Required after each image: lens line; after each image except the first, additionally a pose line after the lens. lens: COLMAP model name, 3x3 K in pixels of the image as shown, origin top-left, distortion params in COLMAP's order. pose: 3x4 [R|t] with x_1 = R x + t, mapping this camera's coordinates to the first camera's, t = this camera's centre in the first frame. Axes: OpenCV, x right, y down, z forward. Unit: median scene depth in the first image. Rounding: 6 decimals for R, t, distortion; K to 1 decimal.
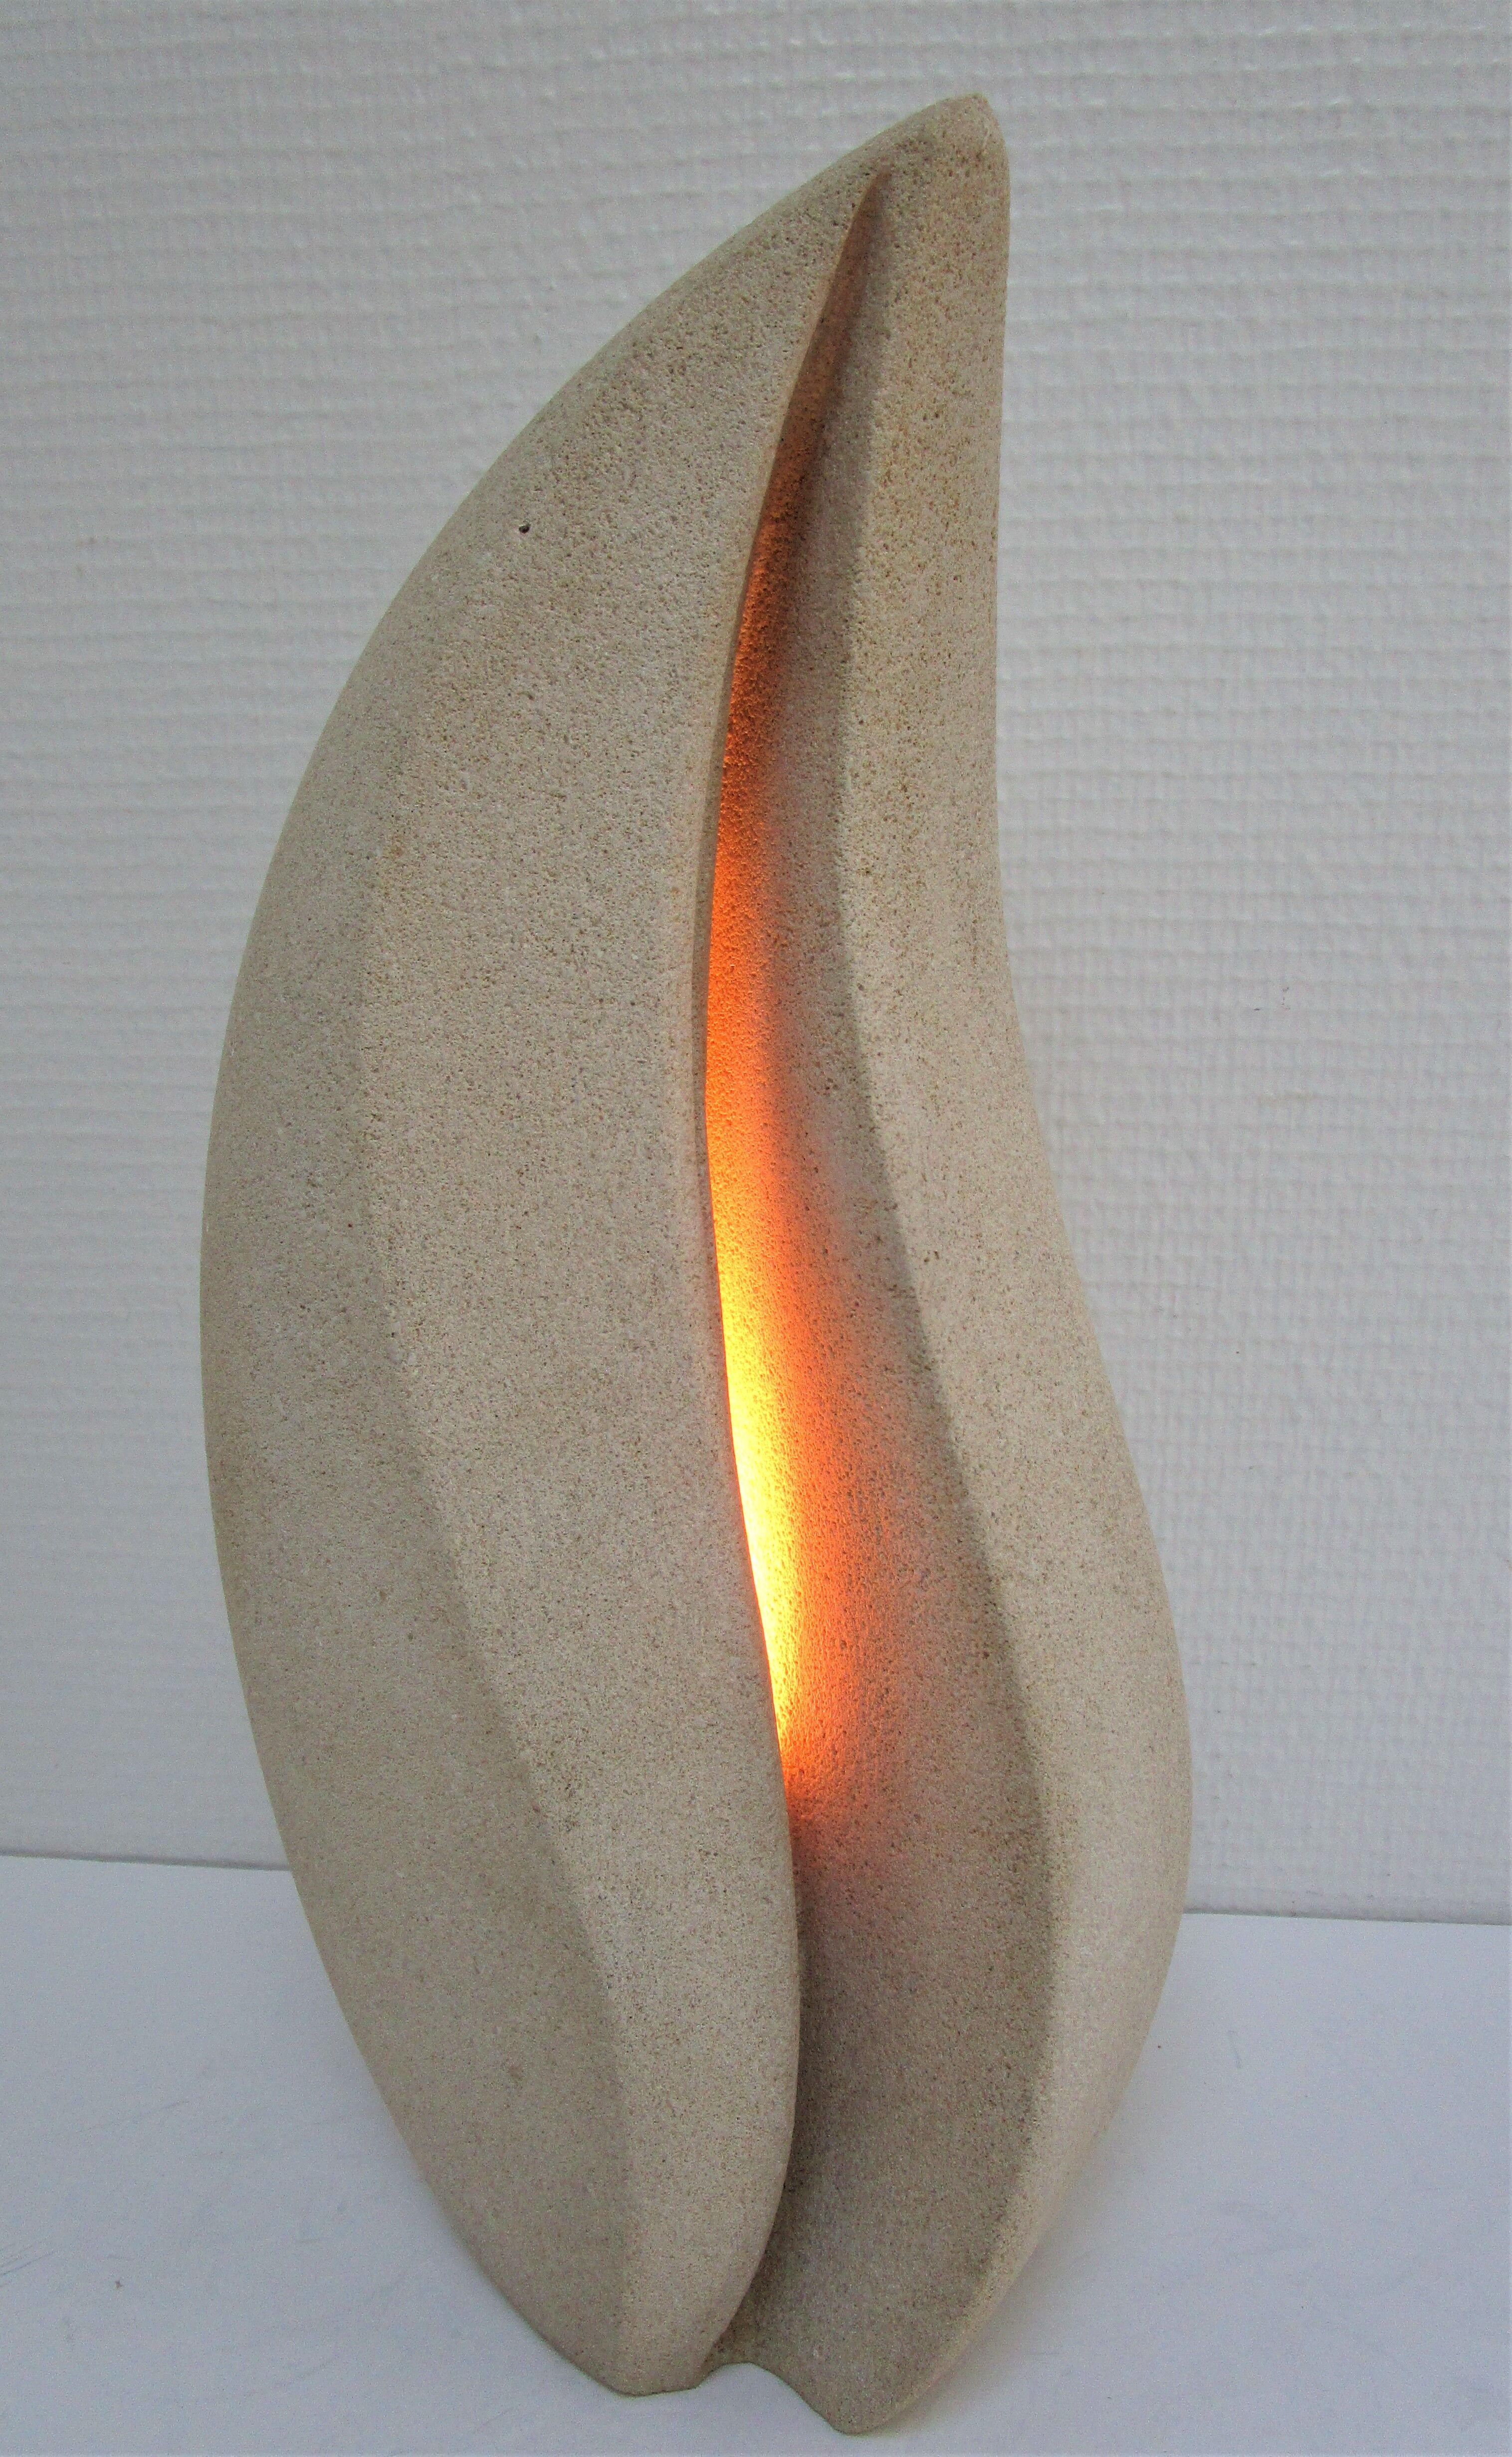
lens RADIAL K [[1837.7, 0, 812.8], [0, 1837.7, 1223.0], [0, 0, 1]] dist [-0.005518, -0.005809]
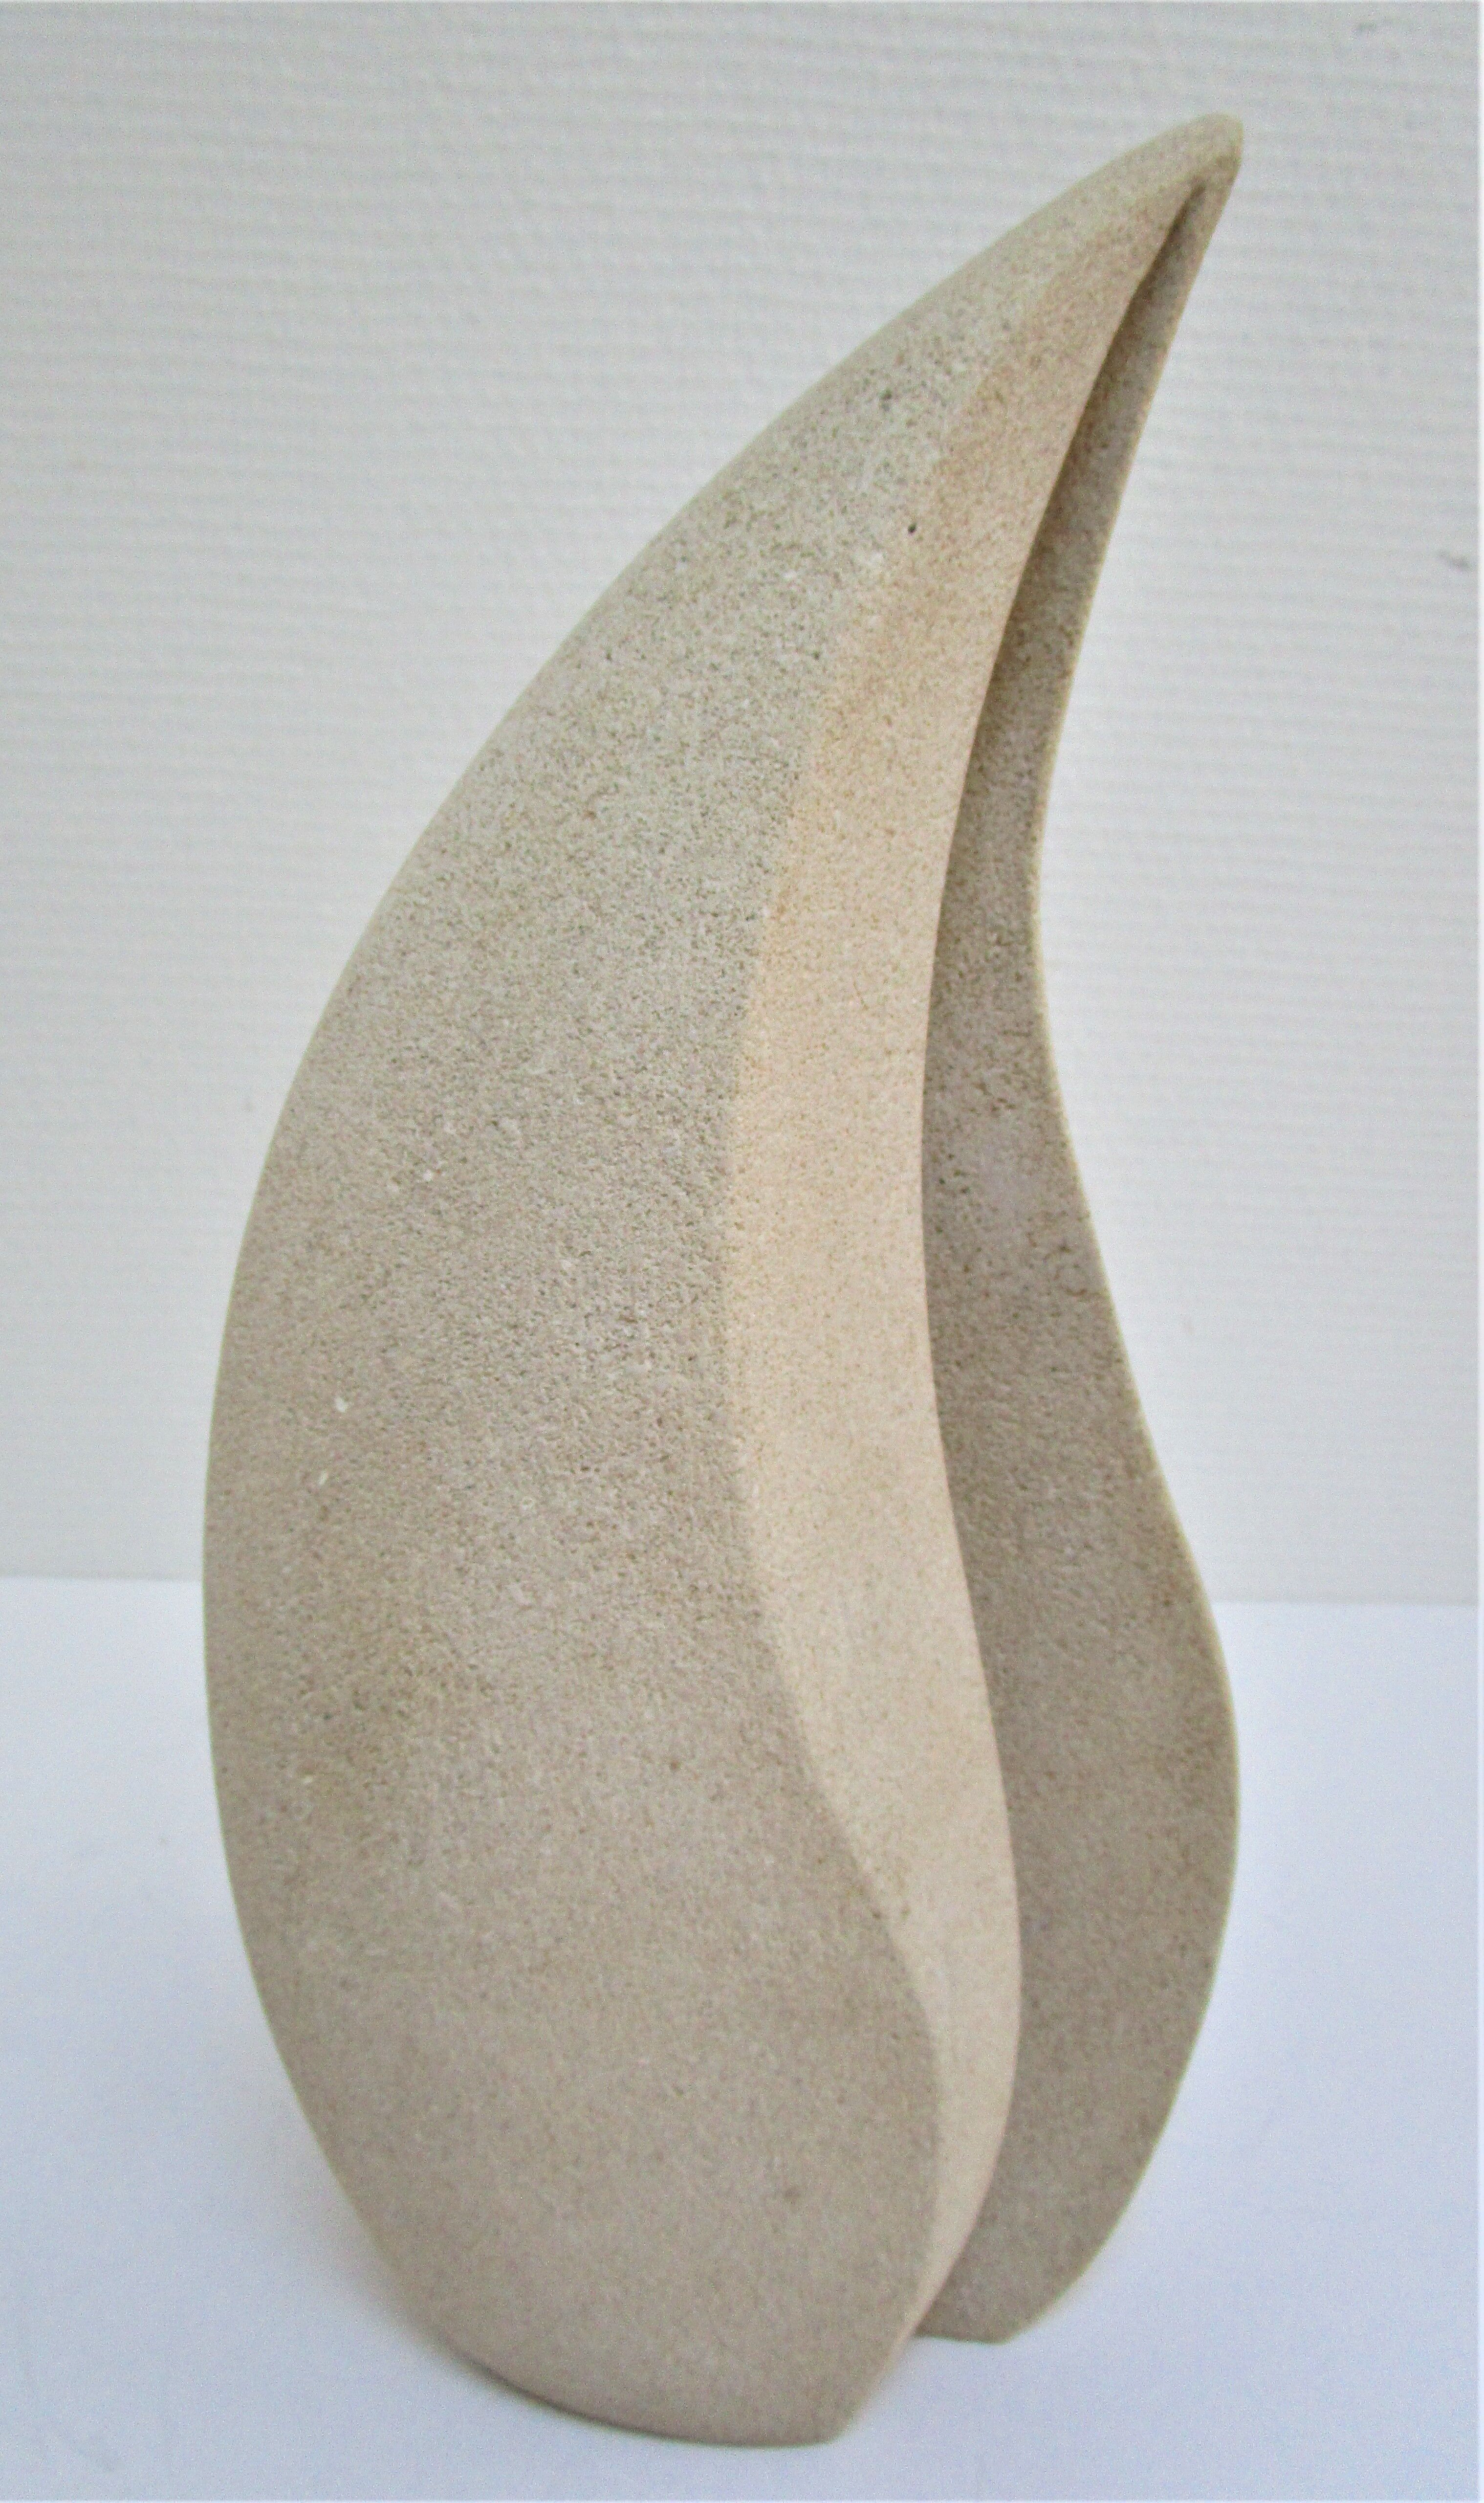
lens RADIAL K [[1775.1, 0, 669.4], [0, 1775.1, 1239.7], [0, 0, 1]] dist [-0.011624, -0.000136]
pose [[0.754389, -0.194423, 0.626974, -0.731914], [0.141165, 0.980834, 0.134302, -0.156369], [-0.641069, -0.012809, 0.767376, 0.377263]]
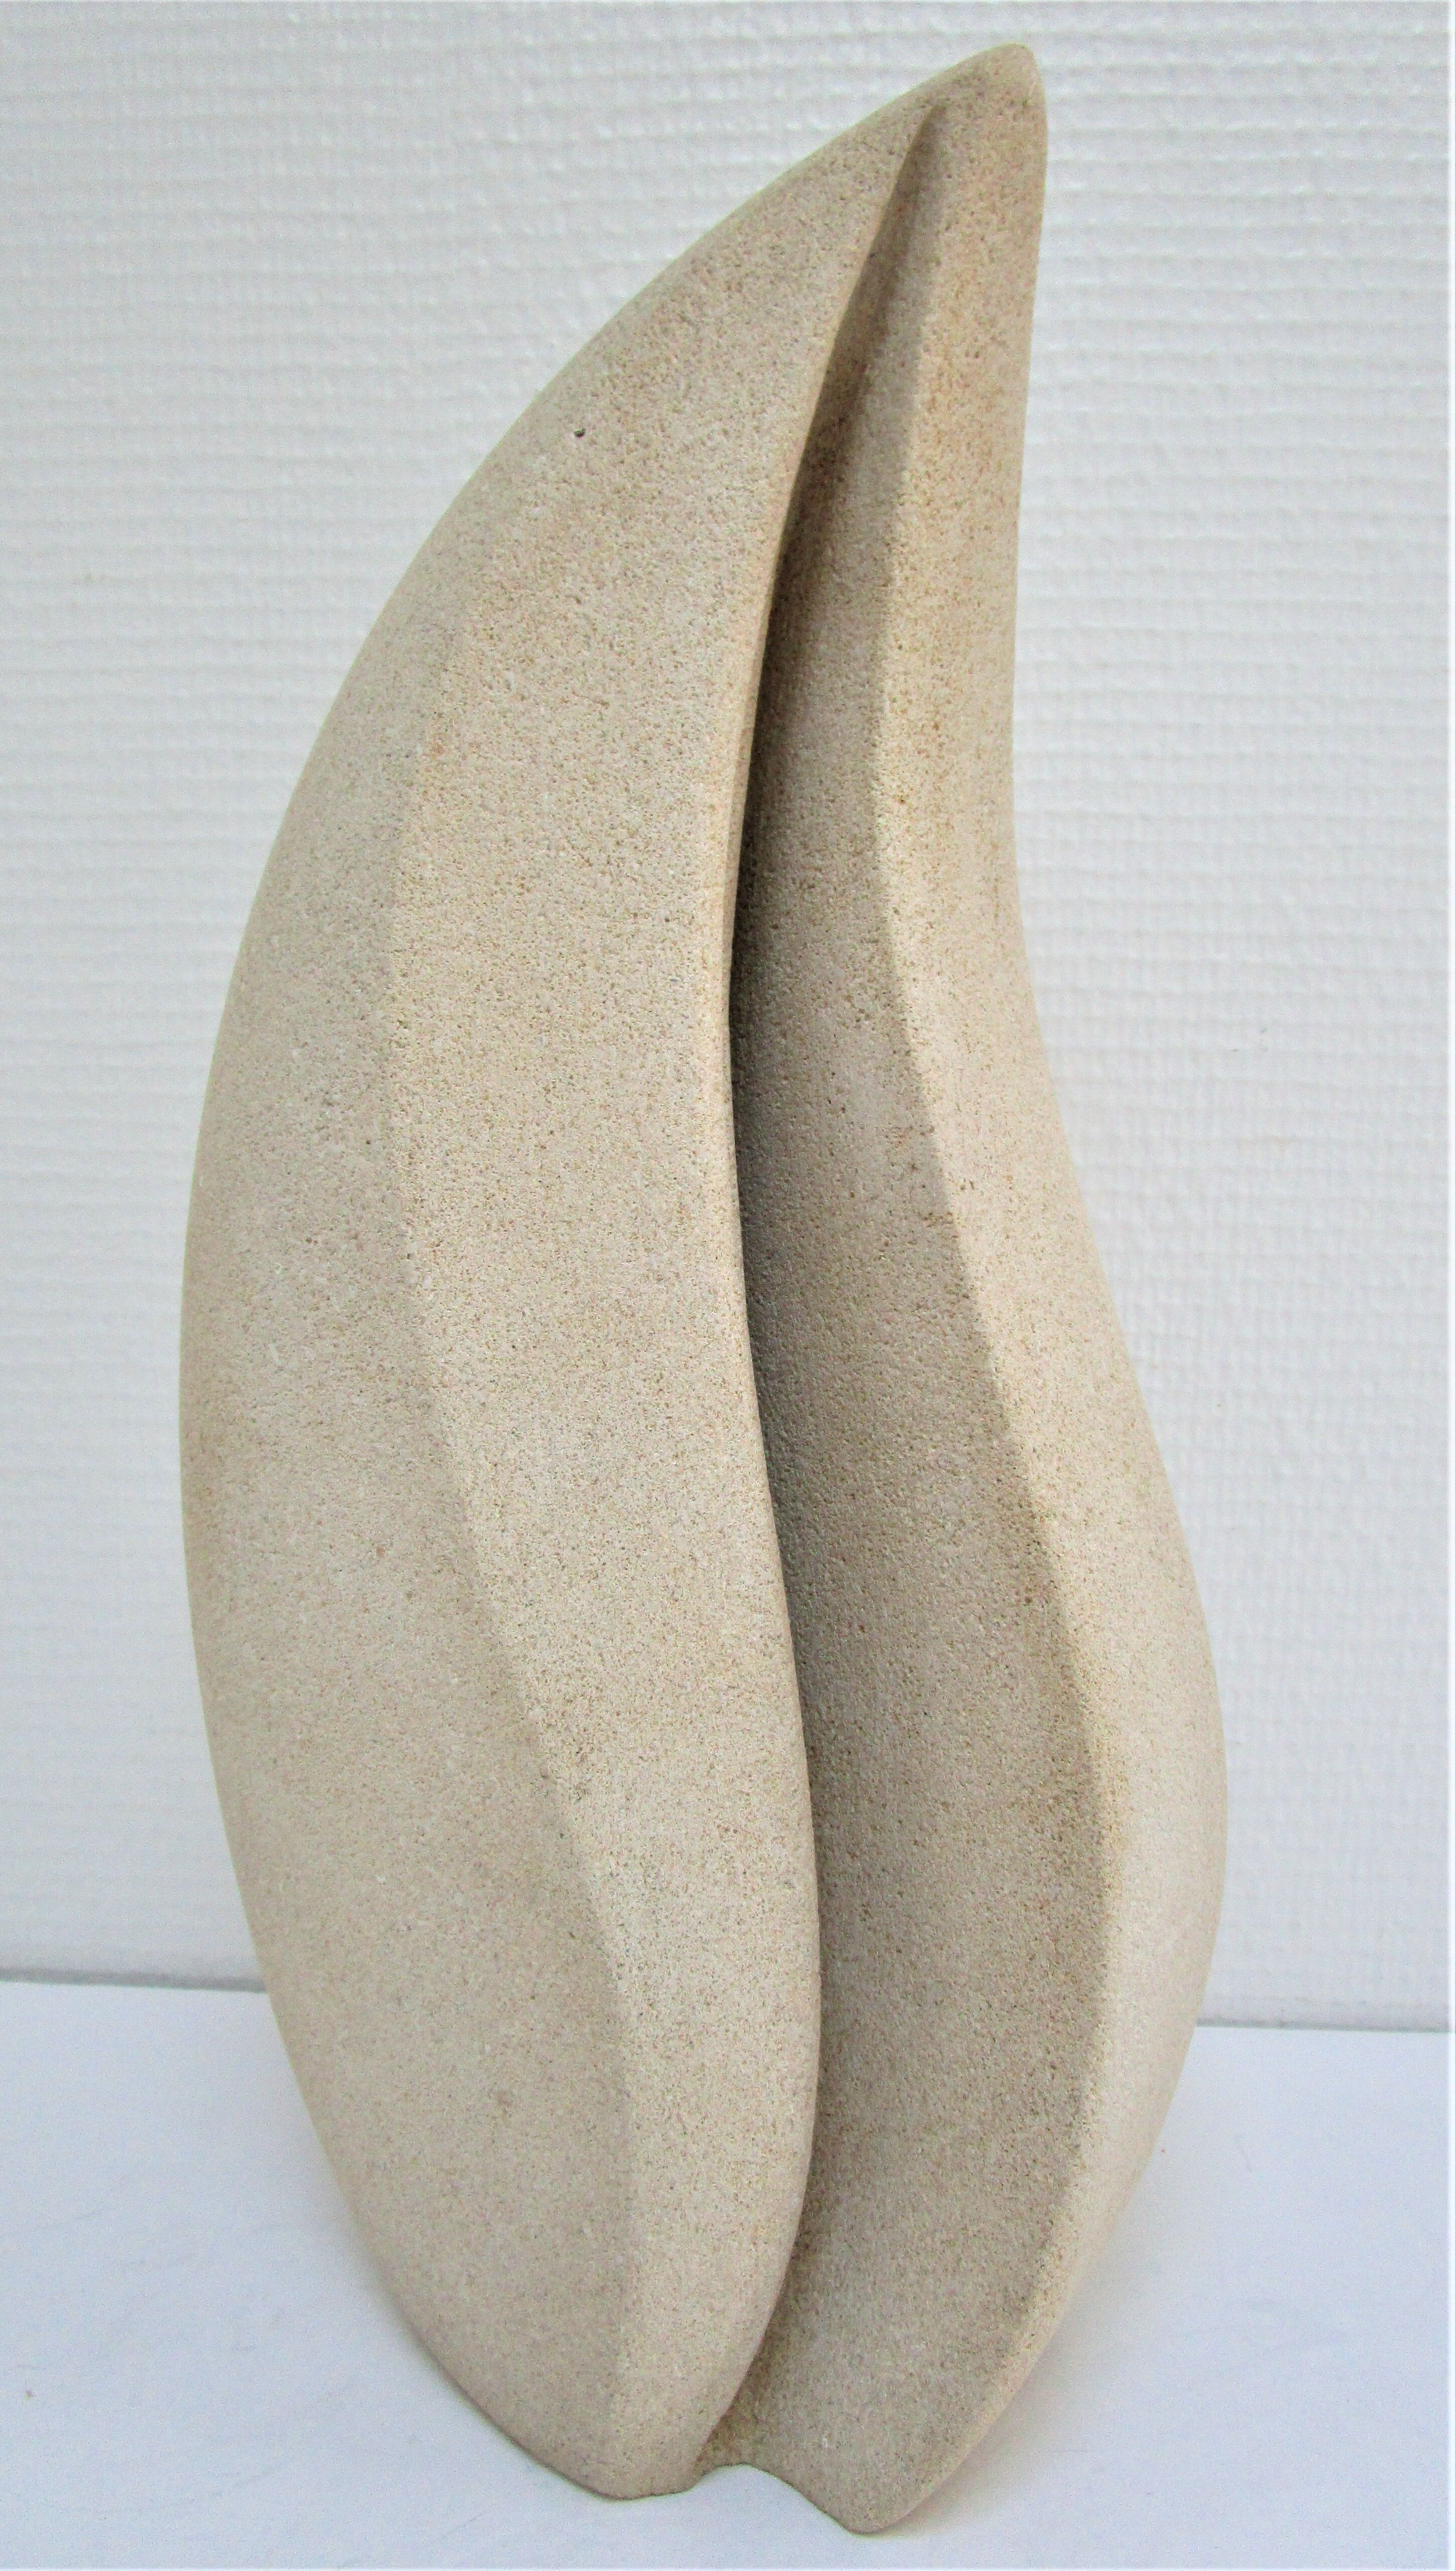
lens RADIAL K [[1825.0, 0, 742.6], [0, 1825.0, 1264.0], [0, 0, 1]] dist [-0.007274, -0.004577]
pose [[0.999267, 0.010741, 0.036748, -0.087469], [-0.005856, 0.991425, -0.130544, 0.182752], [-0.037835, 0.130233, 0.990761, 0.051819]]
